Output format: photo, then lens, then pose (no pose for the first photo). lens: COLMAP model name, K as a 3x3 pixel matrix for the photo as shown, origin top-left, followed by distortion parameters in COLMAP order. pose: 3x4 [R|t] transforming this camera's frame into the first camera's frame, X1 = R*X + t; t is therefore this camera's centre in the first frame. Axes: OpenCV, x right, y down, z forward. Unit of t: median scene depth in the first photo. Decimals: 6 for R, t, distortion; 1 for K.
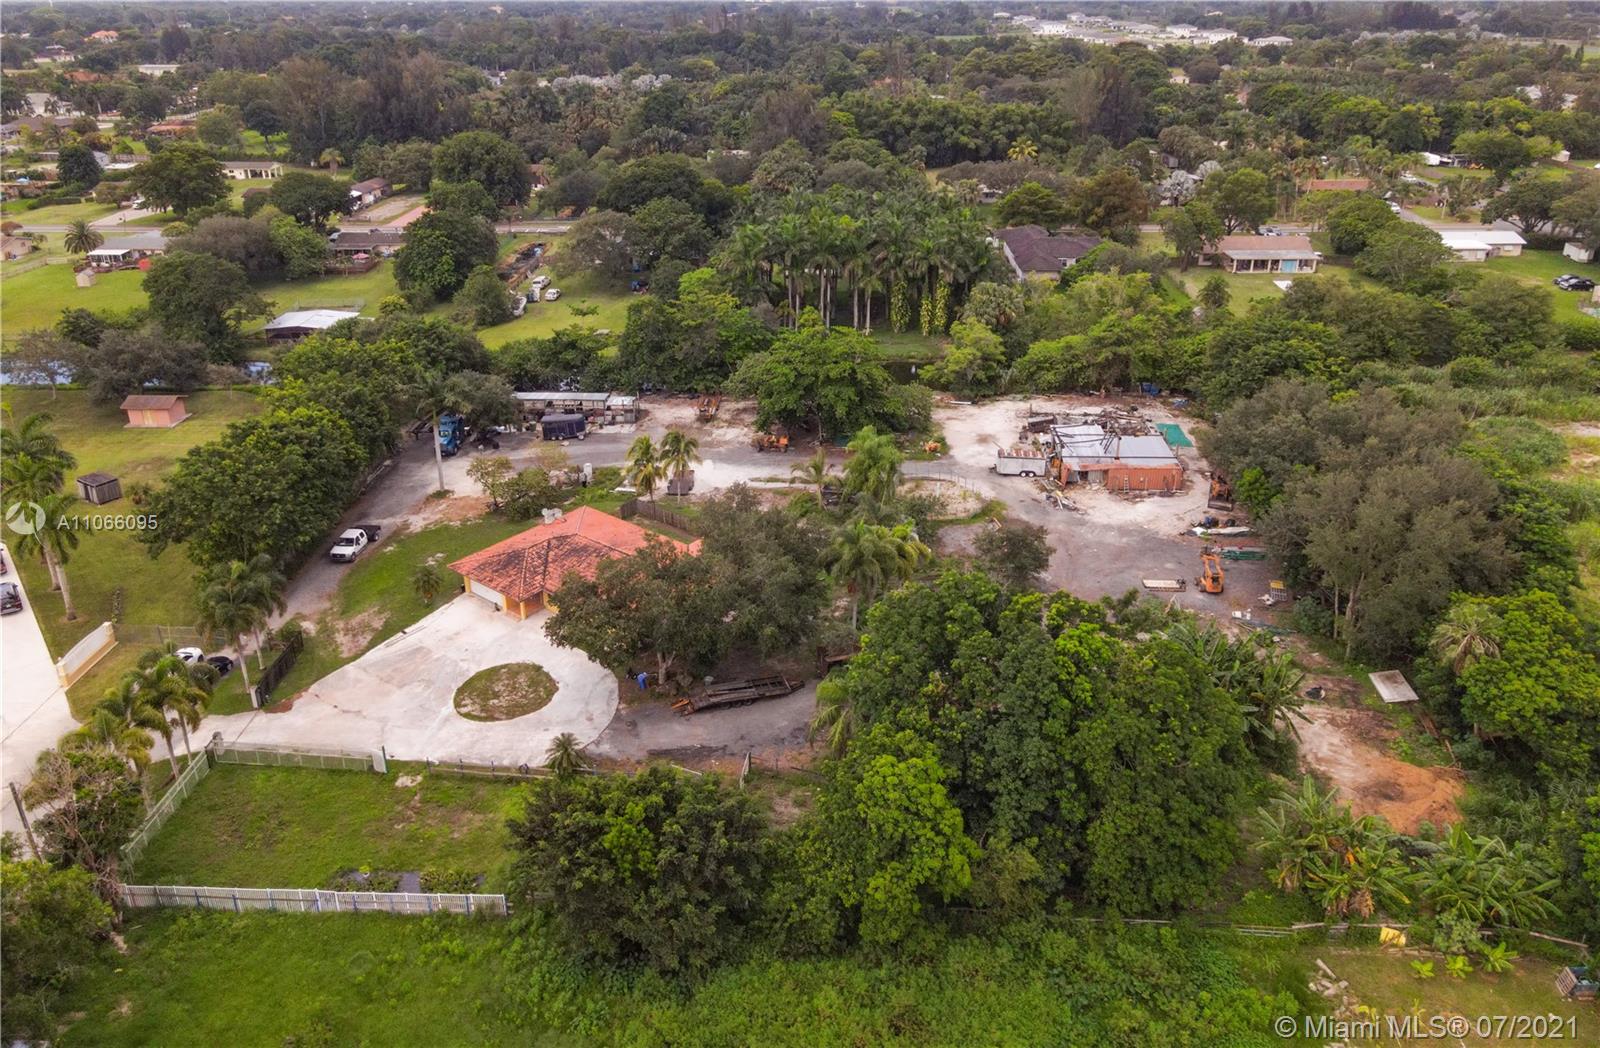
lens RADIAL K [[1136.8, 0, 787.7], [0, 1136.8, 524.1], [0, 0, 1]] dist [-0.004339, 0.009907]
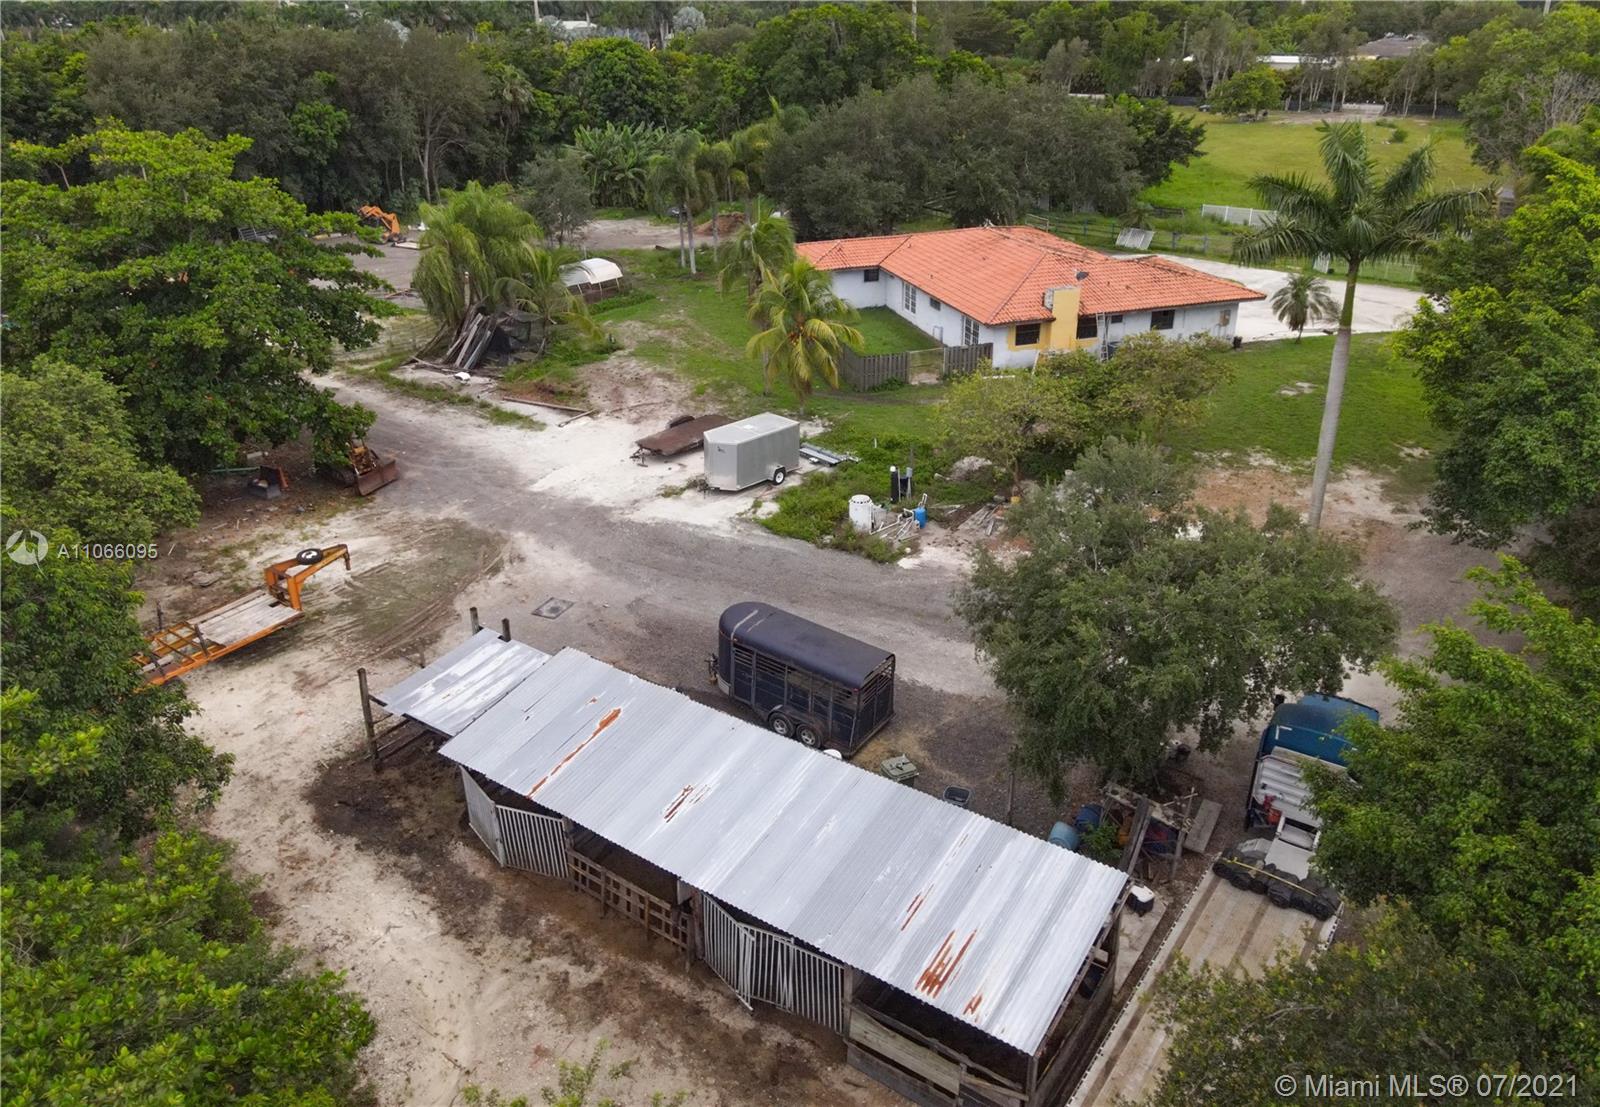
lens RADIAL K [[1161.9, 0, 799.5], [0, 1161.9, 520.6], [0, 0, 1]] dist [0.014877, 0.007745]
pose [[-0.841974, -0.208365, 0.497658, -0.348821], [0.251976, 0.663761, 0.704222, -0.308693], [-0.477062, 0.718335, -0.506367, 1.248176]]
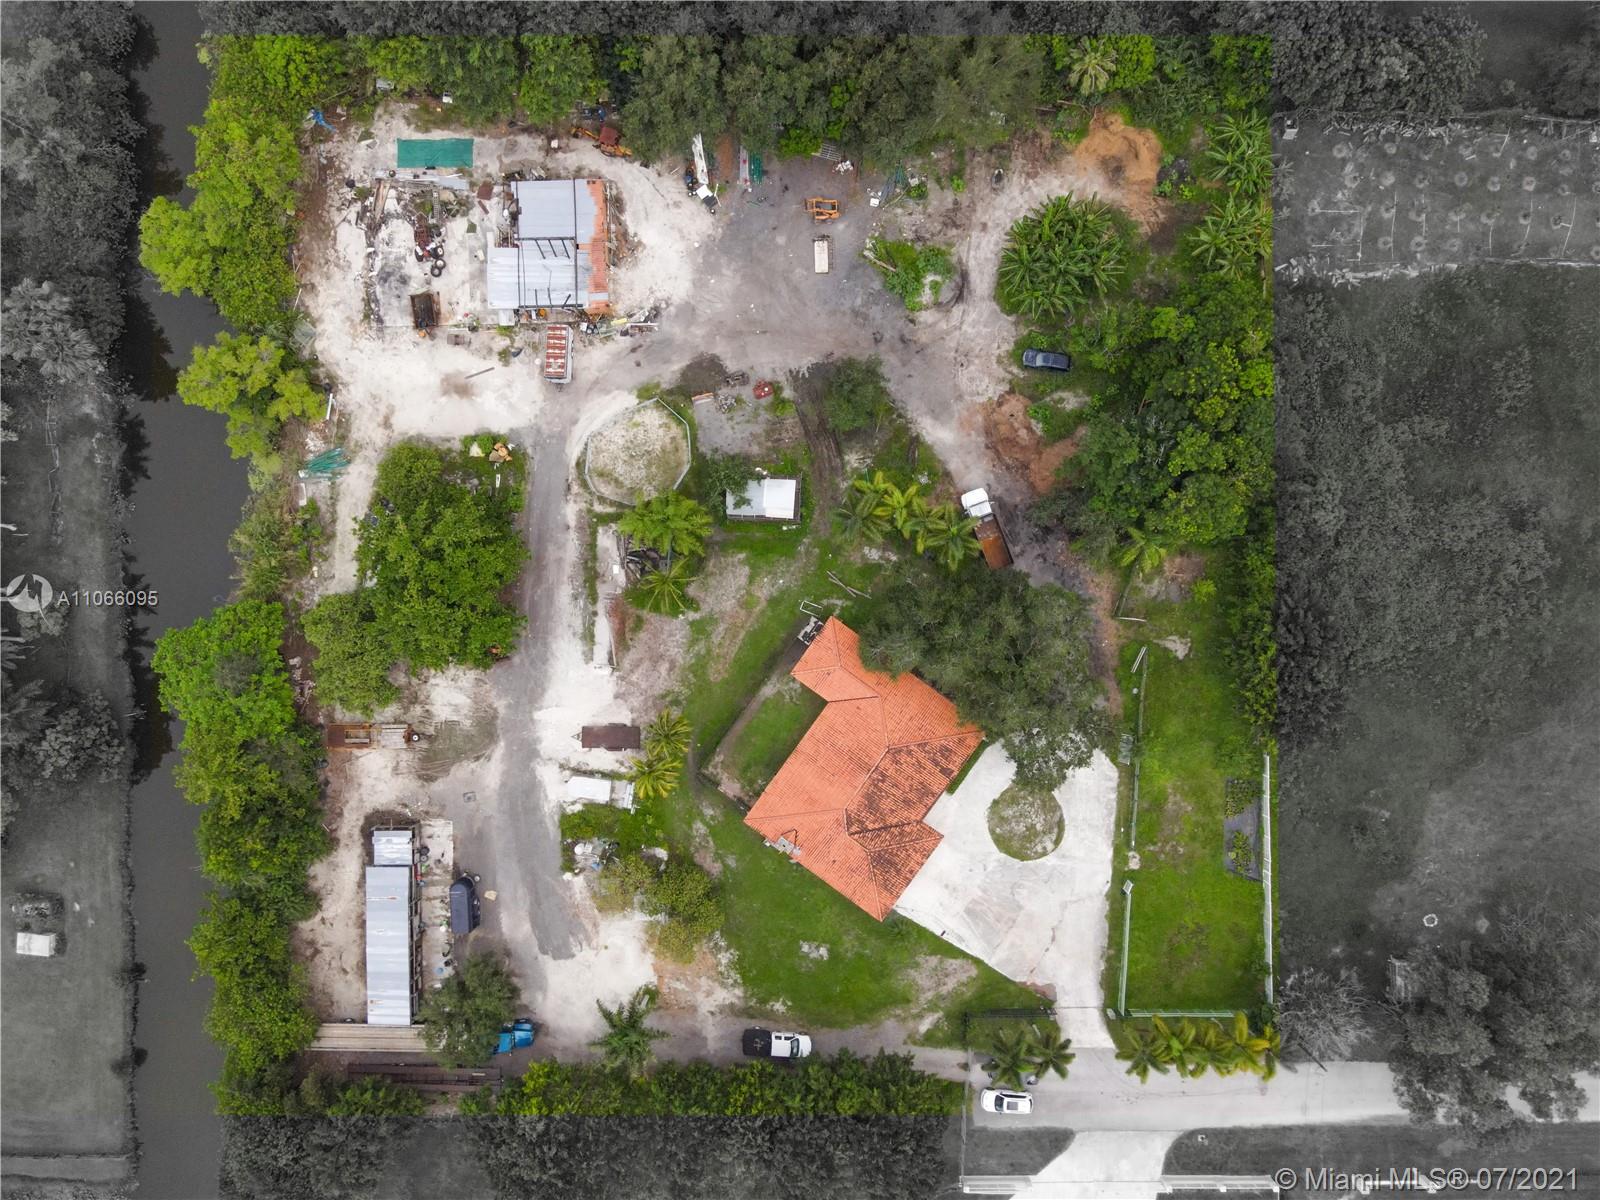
lens RADIAL K [[1162.0, 0, 791.6], [0, 1162.0, 591.0], [0, 0, 1]] dist [0.010023, 0.004460]
pose [[-0.058416, -0.998289, 0.002587, 0.011233], [0.455608, -0.024355, 0.889847, -0.804754], [-0.888261, 0.053160, 0.456252, 0.462205]]
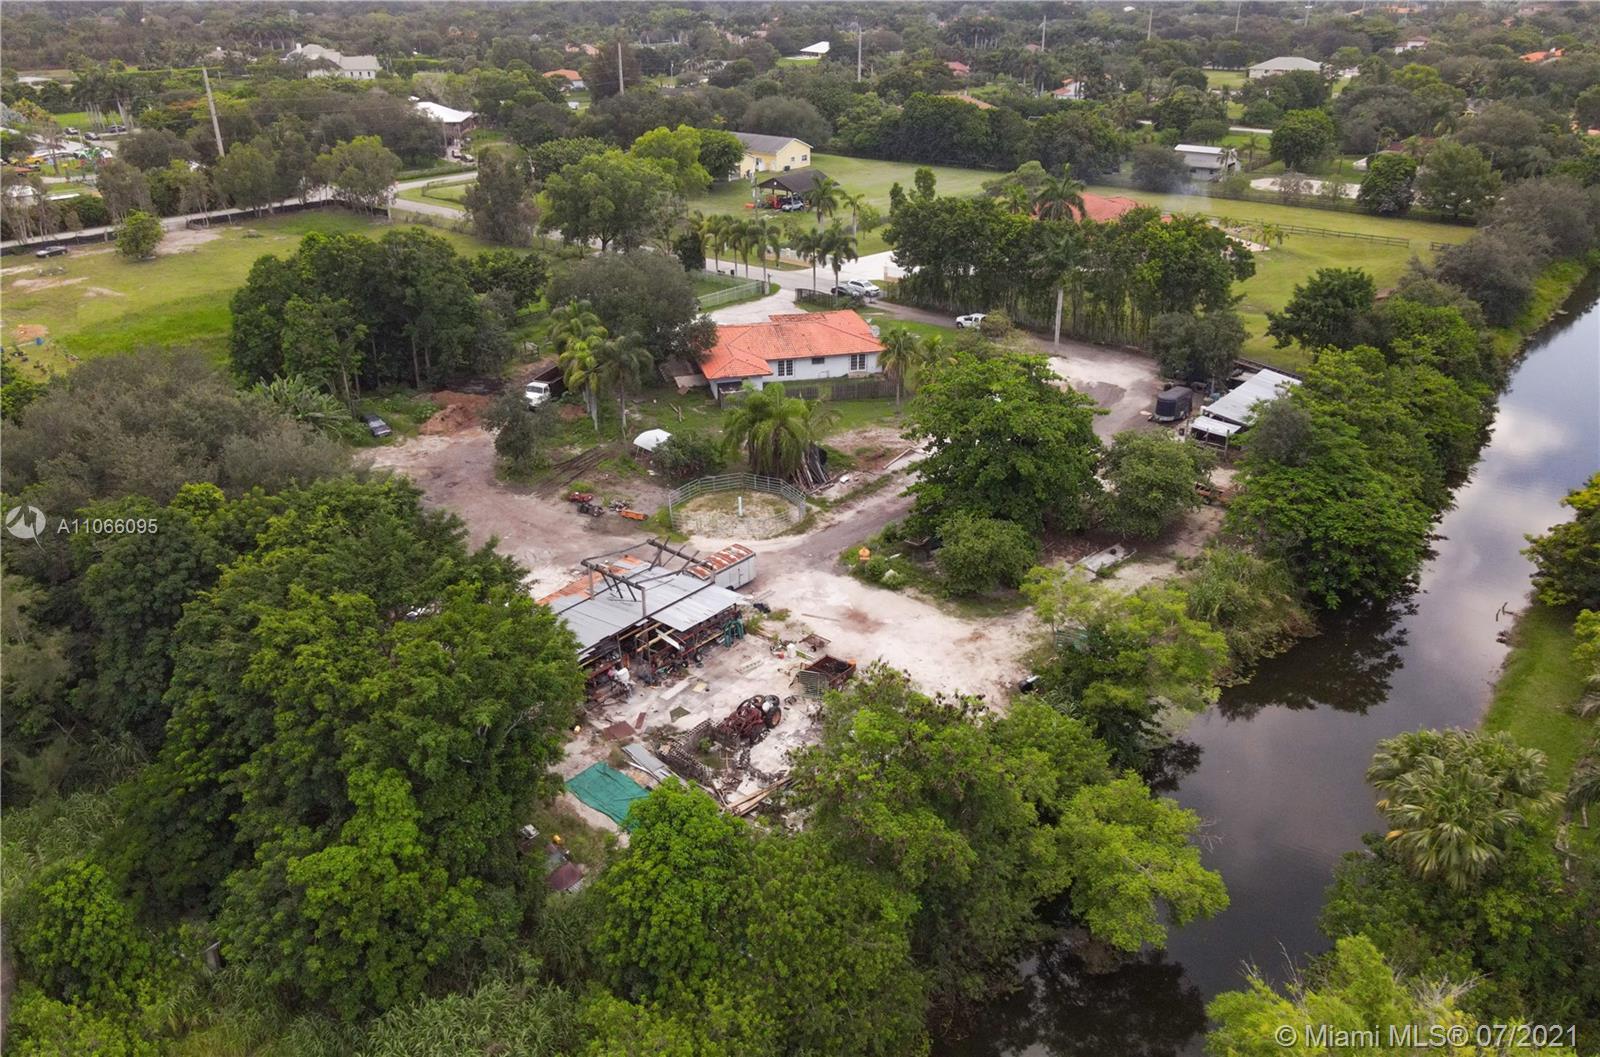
lens RADIAL K [[1160.8, 0, 795.2], [0, 1160.8, 468.7], [0, 0, 1]] dist [0.010533, 0.020763]
pose [[-0.609523, 0.323799, -0.723627, 0.660319], [-0.331023, 0.725452, 0.603442, -0.526459], [0.720351, 0.607349, -0.334995, 1.264976]]
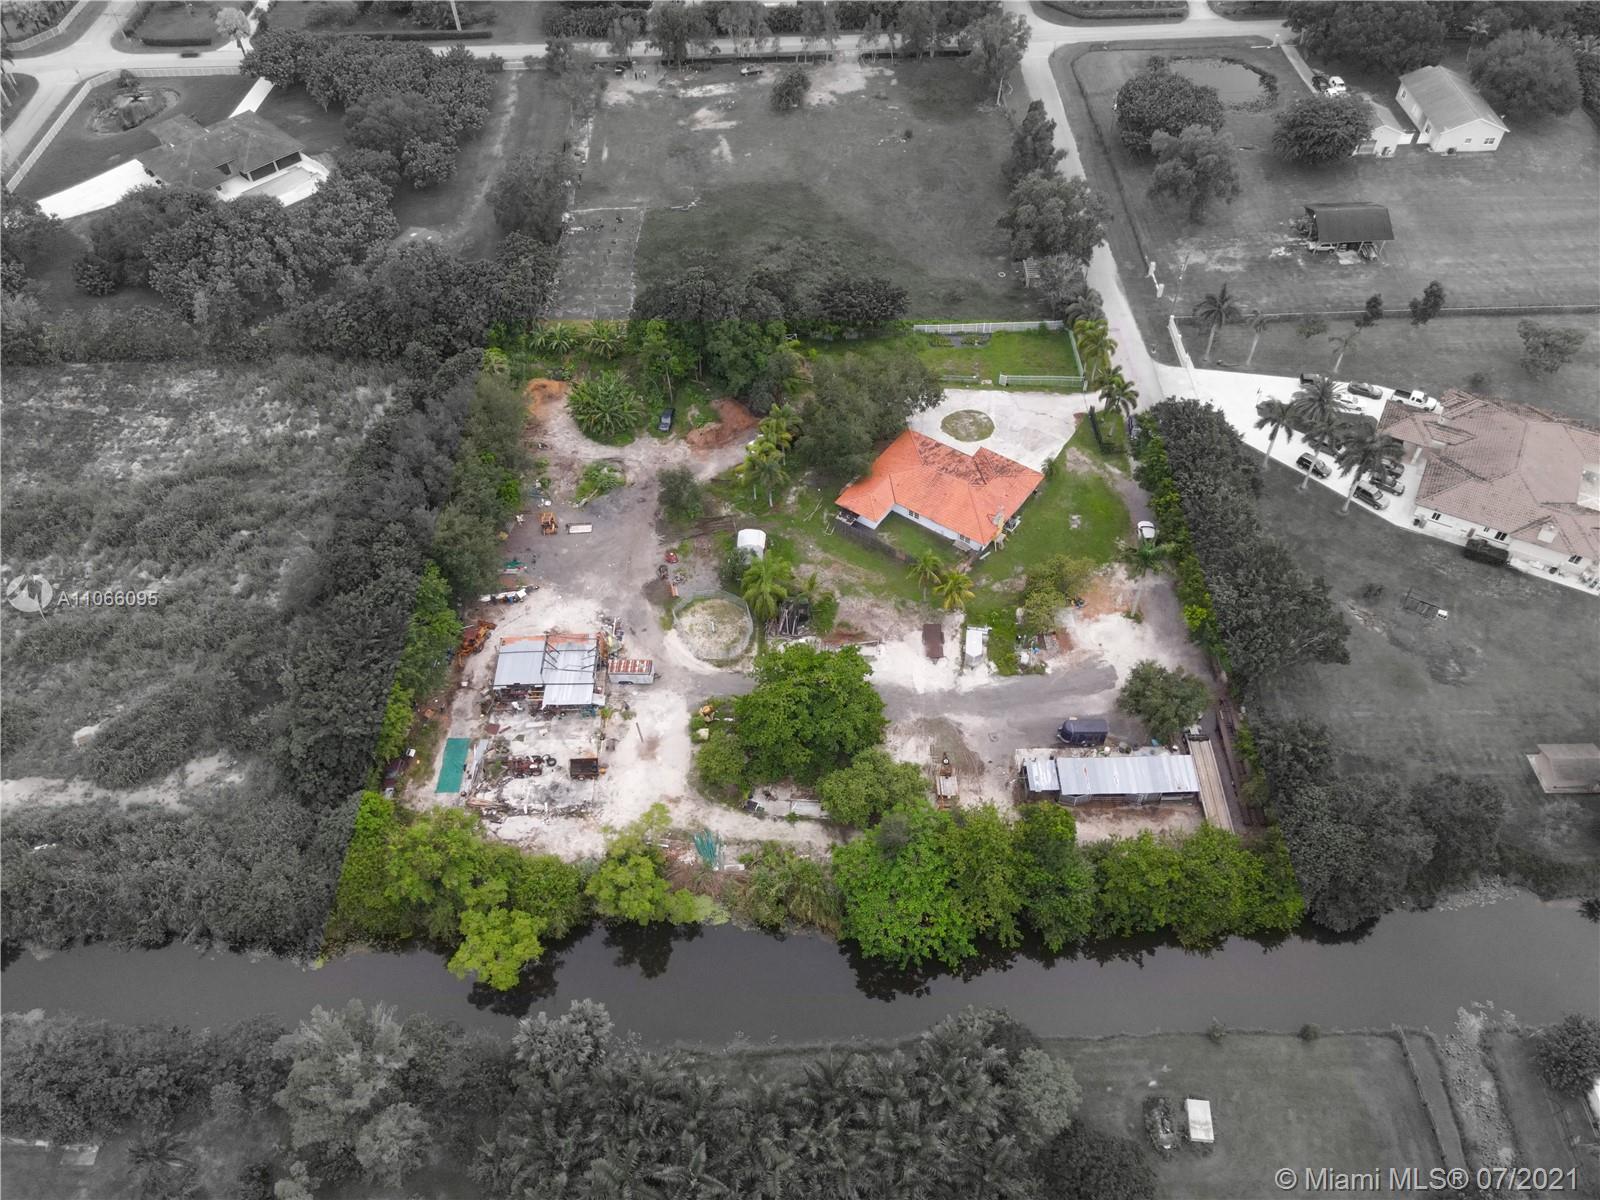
lens RADIAL K [[1162.0, 0, 797.5], [0, 1162.0, 602.9], [0, 0, 1]] dist [0.010023, 0.004460]
pose [[-0.997898, 0.063726, -0.011775, 0.056021], [0.004485, 0.249182, 0.968446, -1.211900], [0.064649, 0.966358, -0.248944, 1.279185]]
